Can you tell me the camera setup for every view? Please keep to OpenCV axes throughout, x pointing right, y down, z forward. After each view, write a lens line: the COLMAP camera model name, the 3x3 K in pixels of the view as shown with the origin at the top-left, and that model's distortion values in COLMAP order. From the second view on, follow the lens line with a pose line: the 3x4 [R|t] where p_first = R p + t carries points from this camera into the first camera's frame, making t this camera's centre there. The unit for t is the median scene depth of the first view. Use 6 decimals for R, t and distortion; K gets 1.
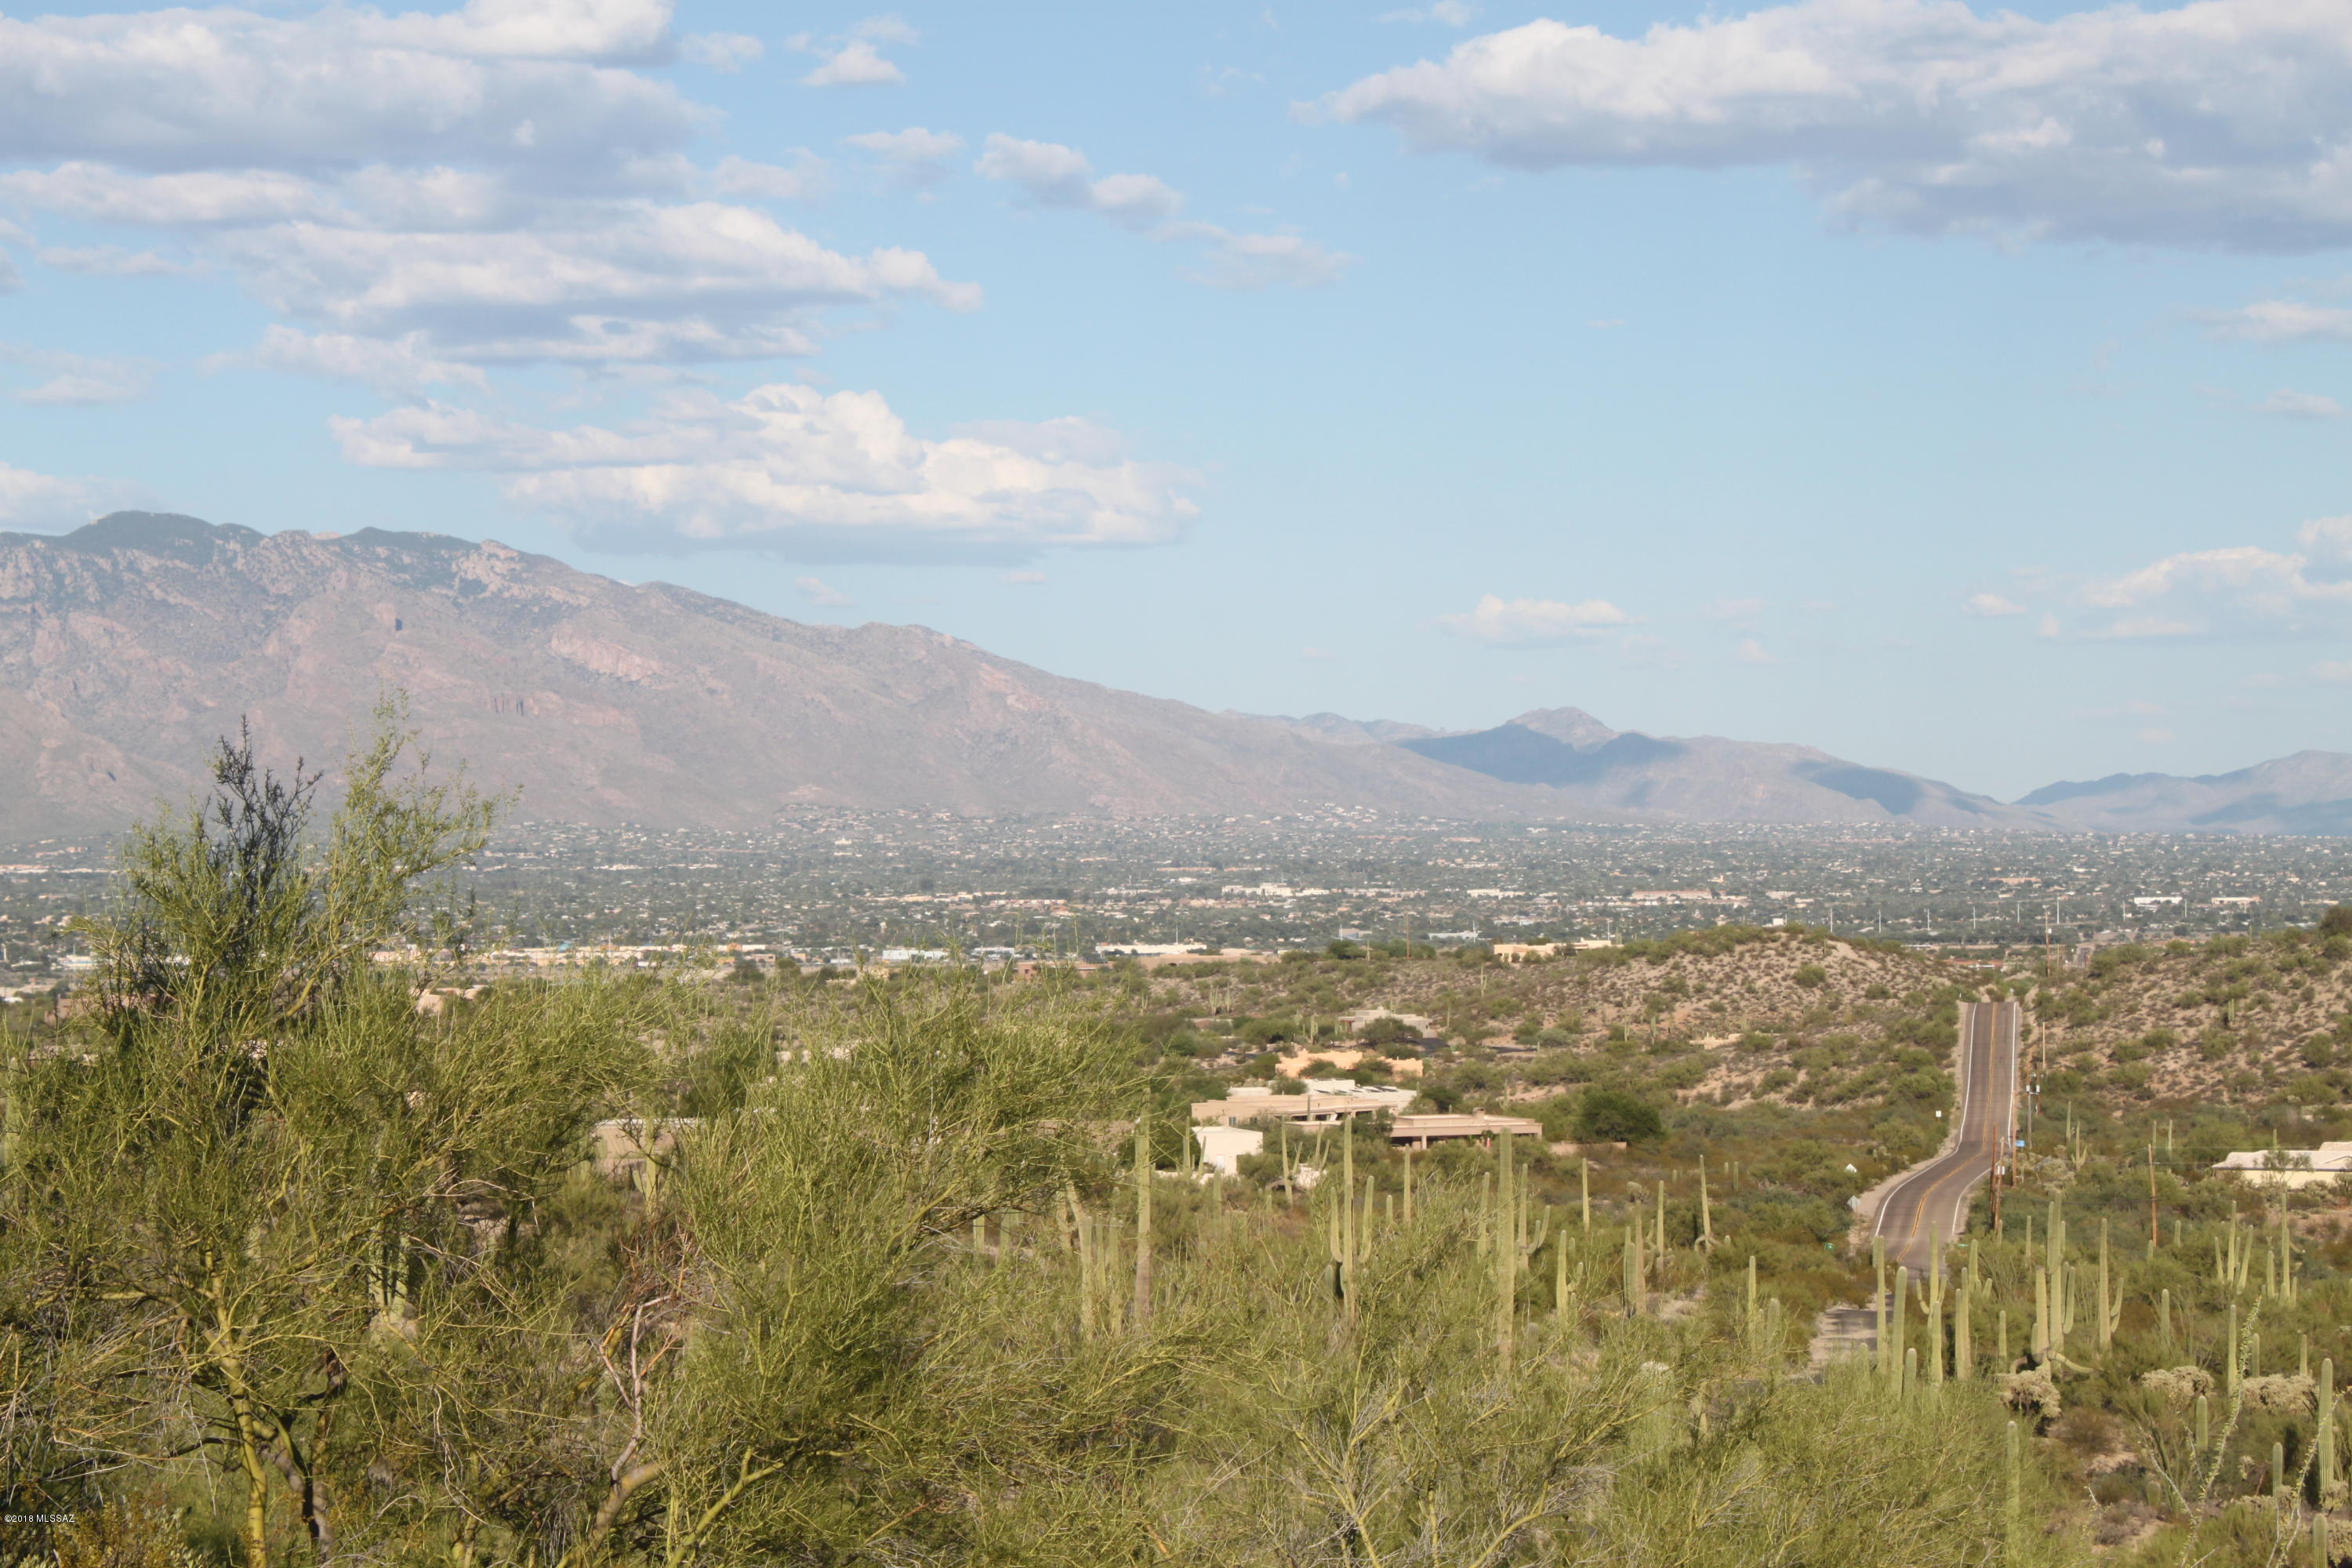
lens RADIAL K [[6068.4, 0, 1176.0], [0, 6068.4, 784.0], [0, 0, 1]] dist [0.096783, 0.460522]
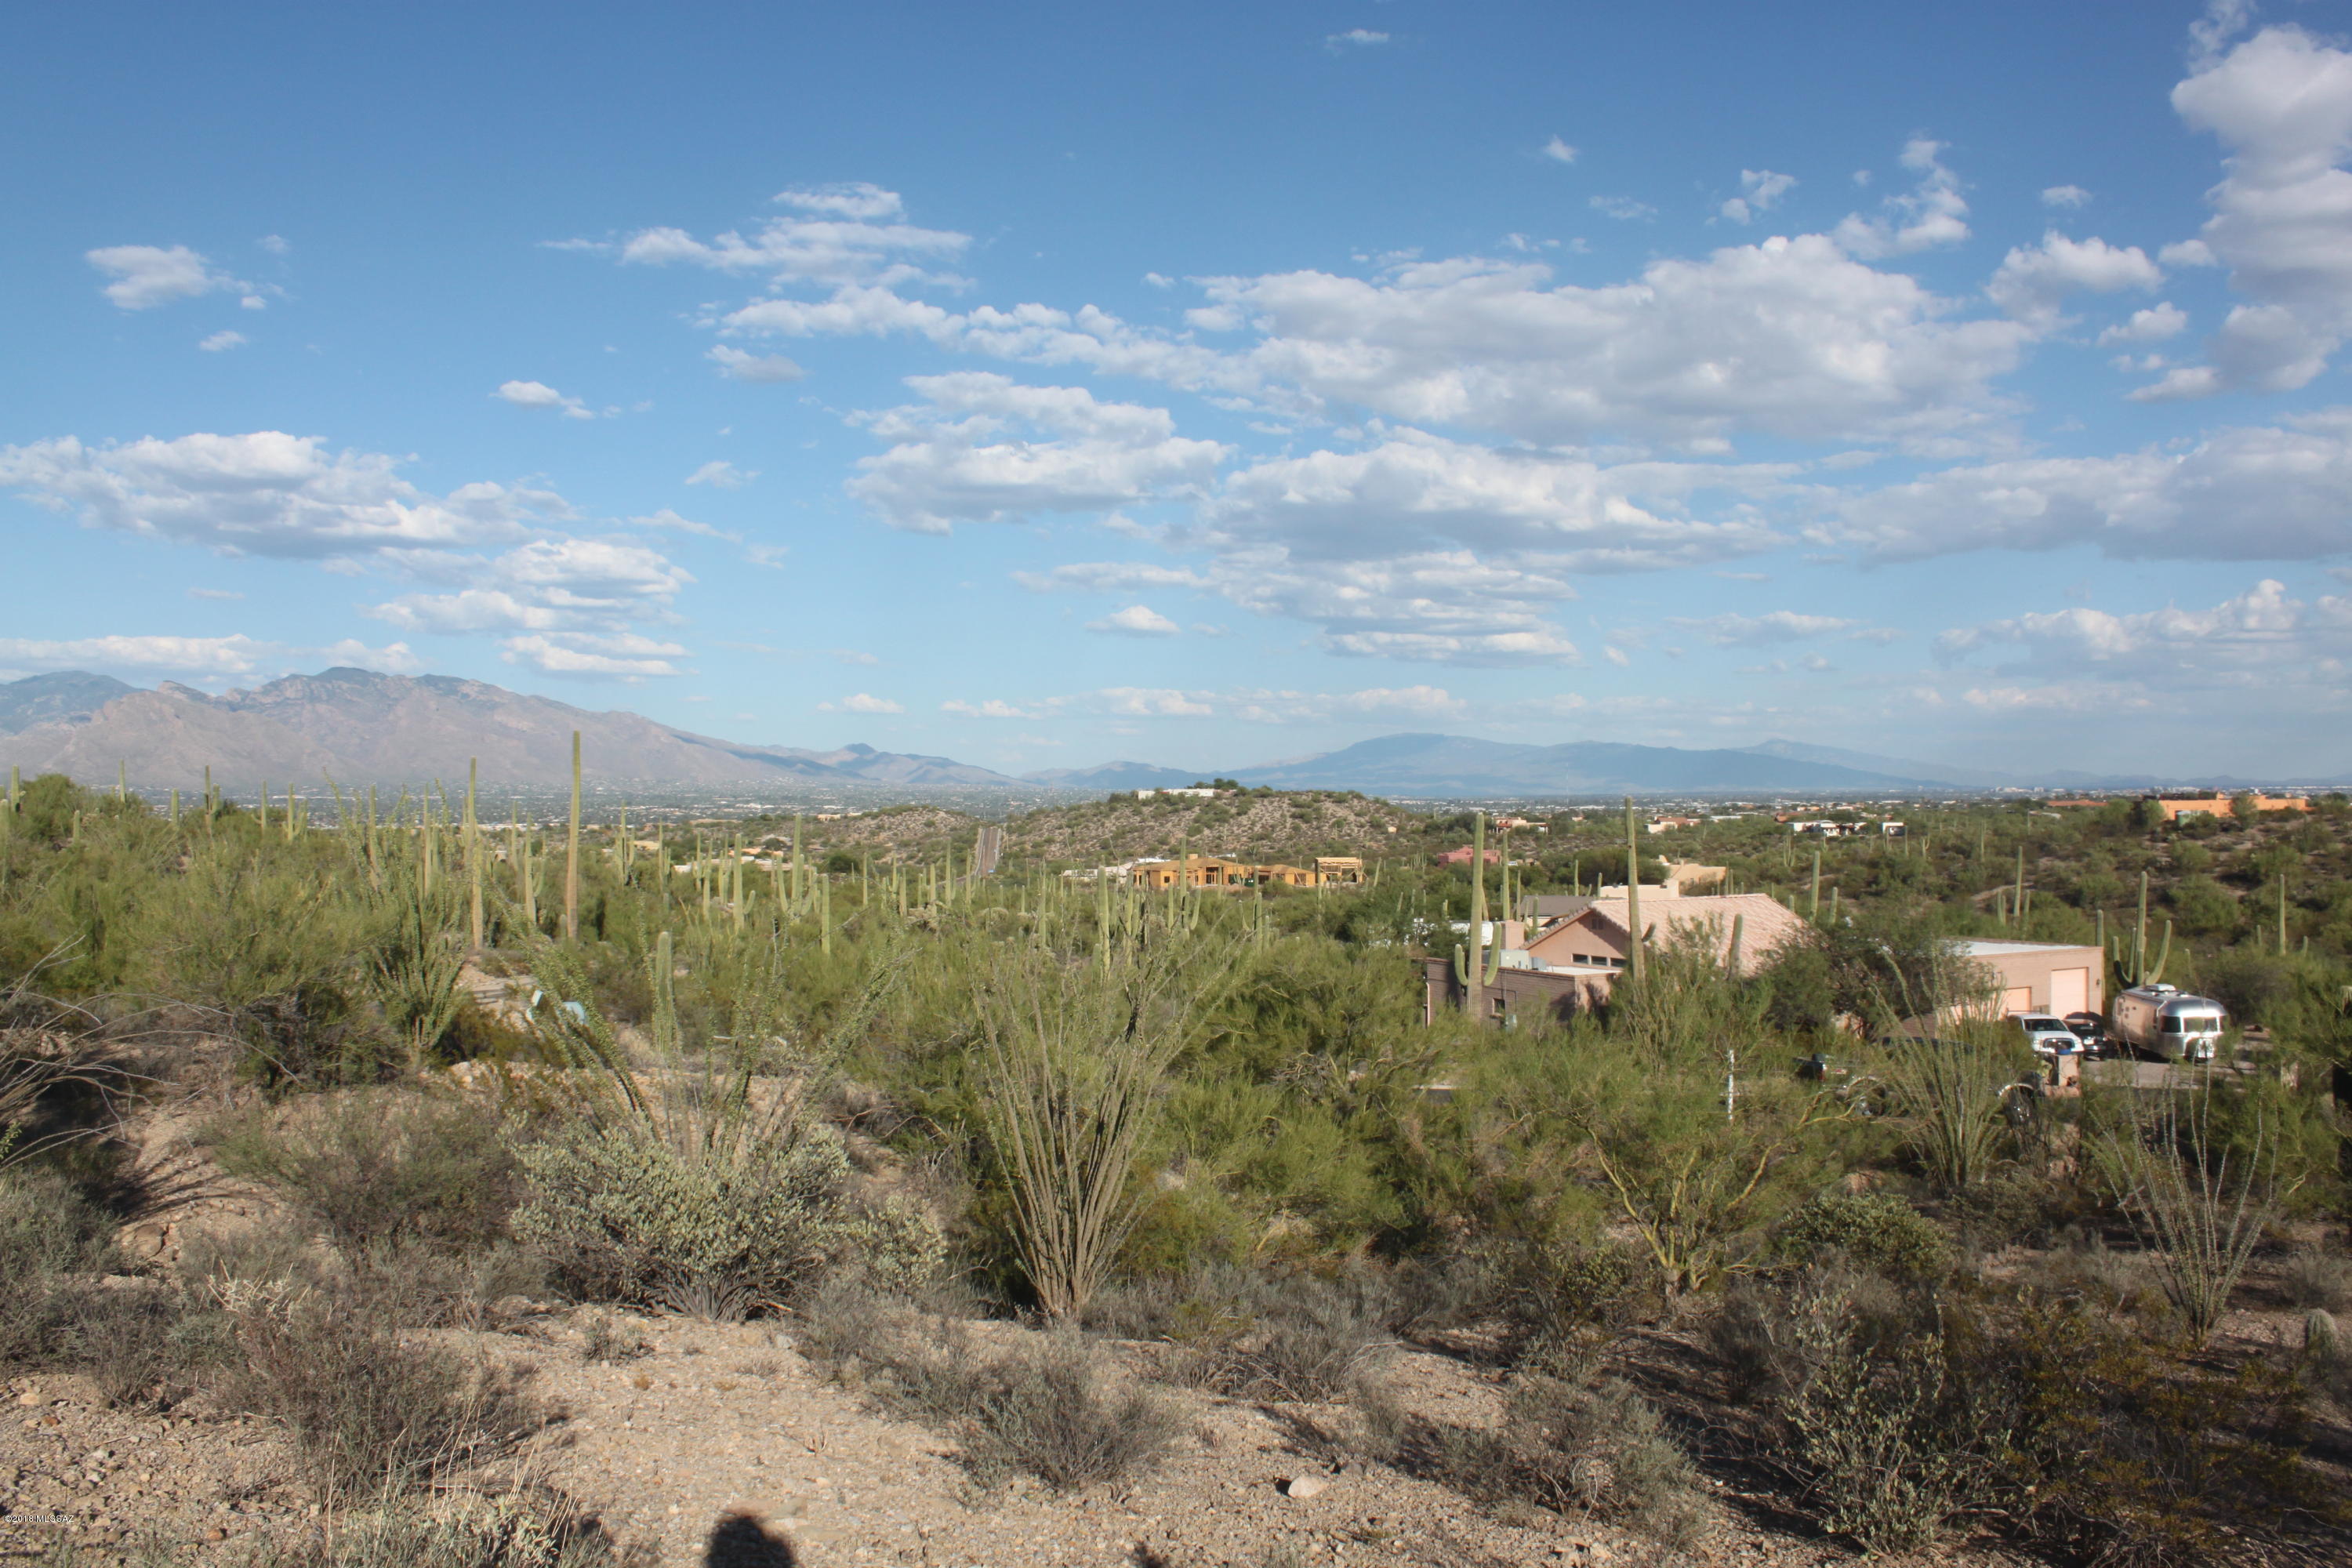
lens RADIAL K [[1974.1, 0, 1176.0], [0, 1974.1, 784.0], [0, 0, 1]] dist [-0.081736, 0.005190]
pose [[0.978389, 0.009430, 0.206558, 0.027837], [-0.007949, 0.999936, -0.007995, 0.019364], [-0.206621, 0.006180, 0.978402, 0.099141]]
